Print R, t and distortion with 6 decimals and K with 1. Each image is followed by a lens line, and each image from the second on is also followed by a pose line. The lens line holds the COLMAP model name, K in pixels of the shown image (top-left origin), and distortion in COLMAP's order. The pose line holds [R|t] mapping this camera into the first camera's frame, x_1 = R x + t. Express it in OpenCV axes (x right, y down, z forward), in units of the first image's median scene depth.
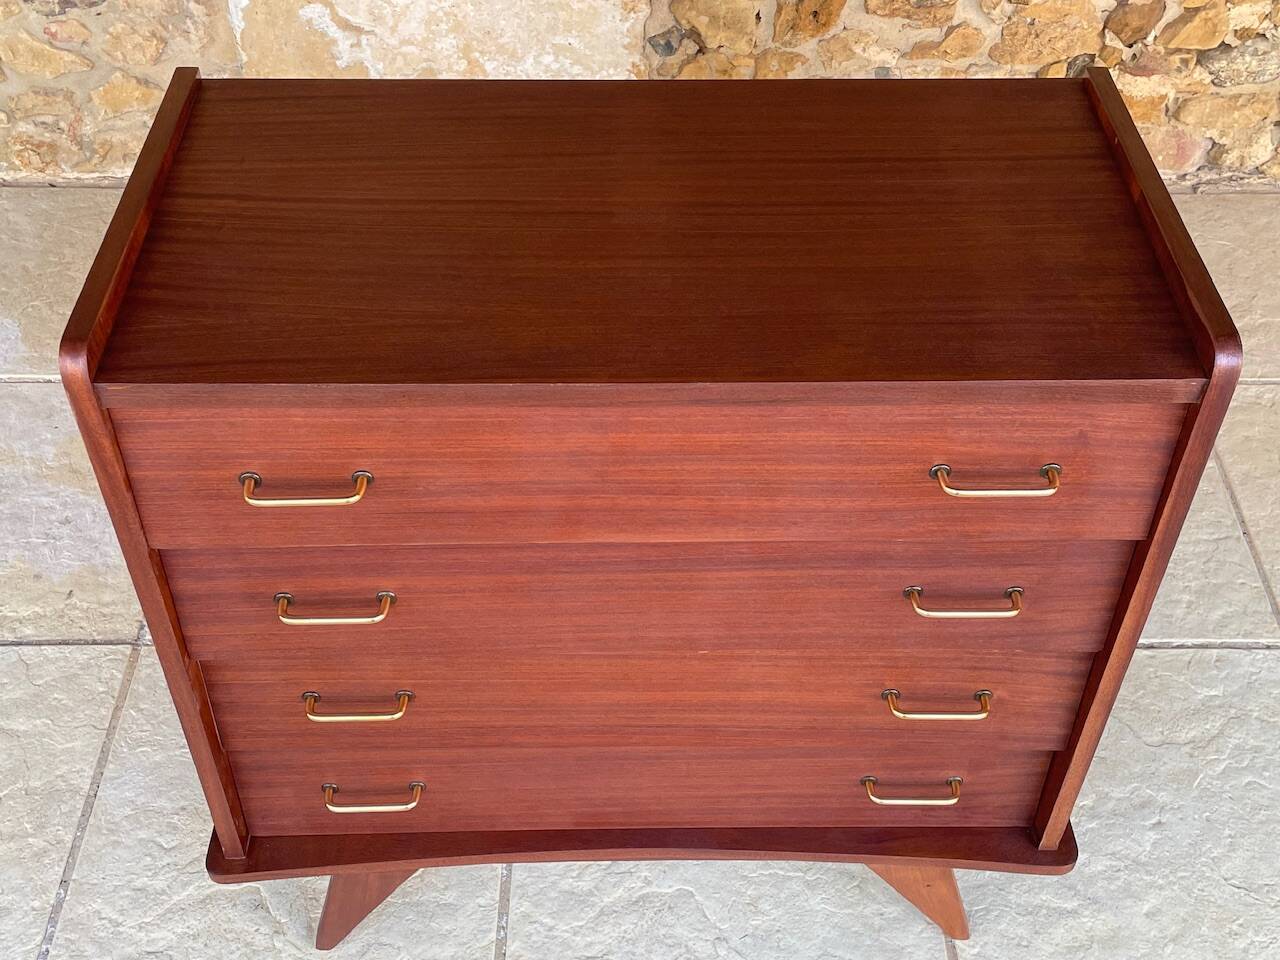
lens RADIAL K [[1458.5, 0, 647.0], [0, 1458.5, 476.2], [0, 0, 1]] dist [0.042301, 0.000000]
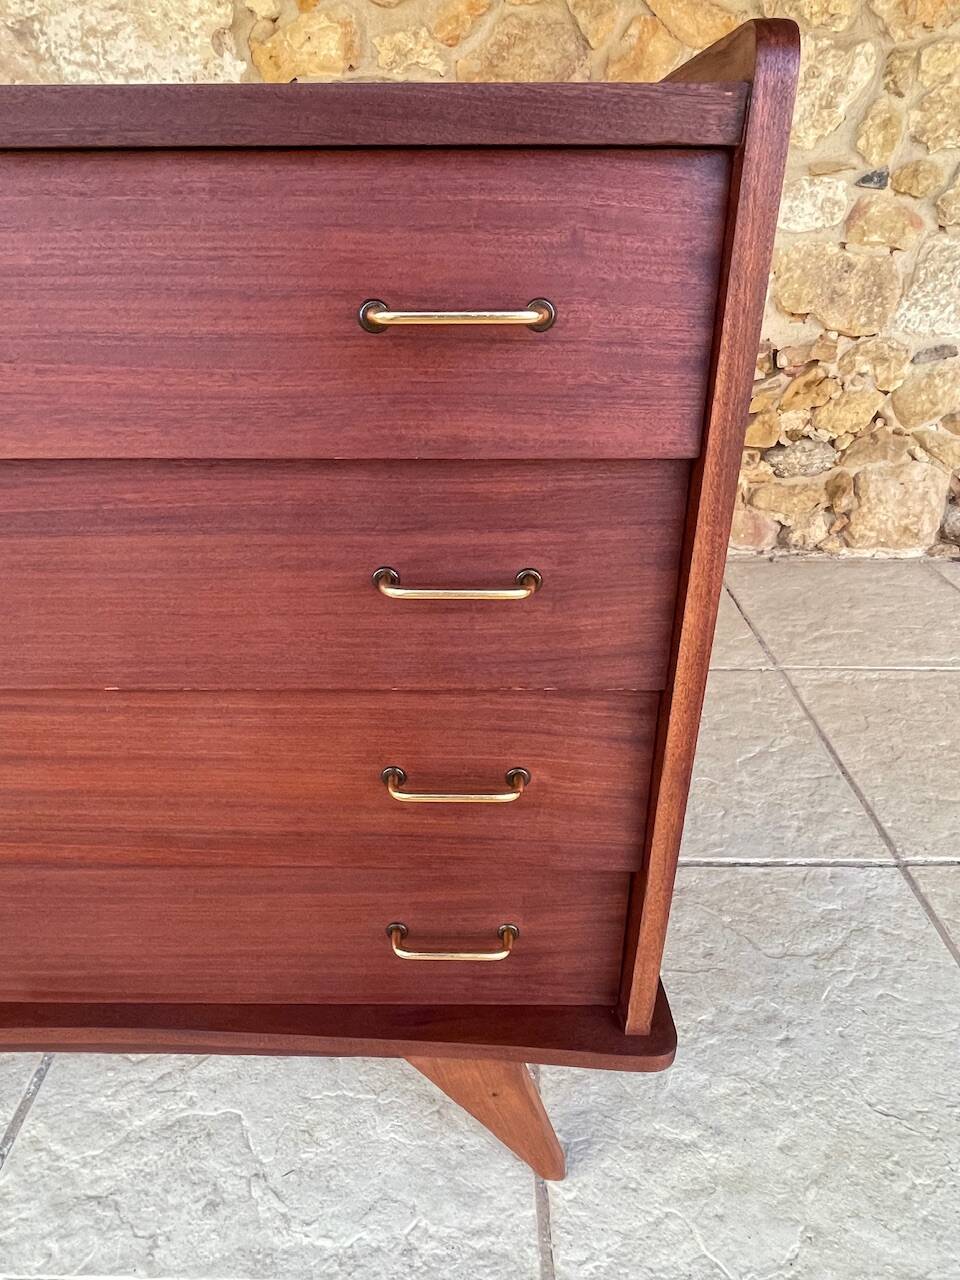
lens RADIAL K [[847.8, 0, 455.5], [0, 847.8, 645.7], [0, 0, 1]] dist [-0.006610, -0.004179]
pose [[0.999749, 0.001169, -0.022355, 0.164959], [-0.007862, 0.953346, -0.301777, 0.170899], [0.020959, 0.301877, 0.953117, 0.452926]]
